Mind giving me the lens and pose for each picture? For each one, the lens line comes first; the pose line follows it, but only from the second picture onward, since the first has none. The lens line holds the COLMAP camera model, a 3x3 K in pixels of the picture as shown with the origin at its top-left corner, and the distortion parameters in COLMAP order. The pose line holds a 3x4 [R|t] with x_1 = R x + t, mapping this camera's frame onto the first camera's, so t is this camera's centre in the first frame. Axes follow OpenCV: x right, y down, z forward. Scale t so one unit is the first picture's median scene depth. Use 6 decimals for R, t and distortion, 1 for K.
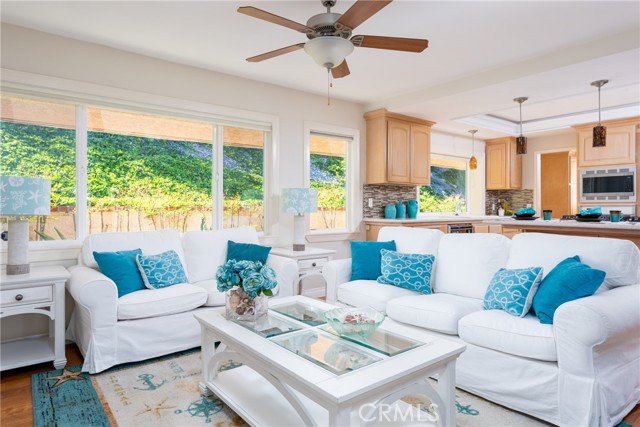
lens RADIAL K [[390.9, 0, 315.1], [0, 390.9, 210.5], [0, 0, 1]] dist [0.006074, -0.002062]
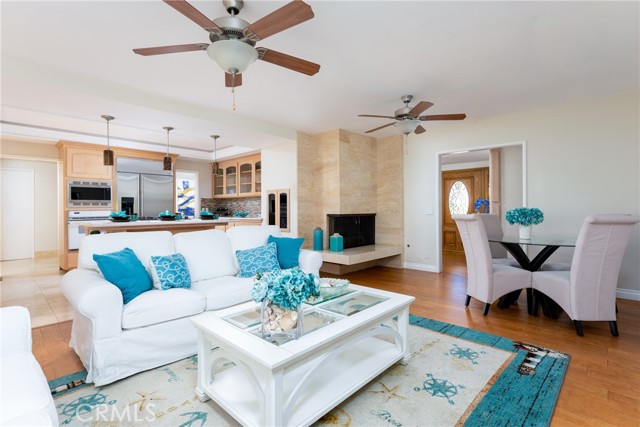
lens RADIAL K [[305.8, 0, 319.6], [0, 305.8, 209.7], [0, 0, 1]] dist [-0.002837, 0.000640]
pose [[-0.155157, -0.001569, 0.987889, -0.365833], [0.016208, 0.999860, 0.004134, -0.005811], [-0.987757, 0.016653, -0.155110, 0.429618]]
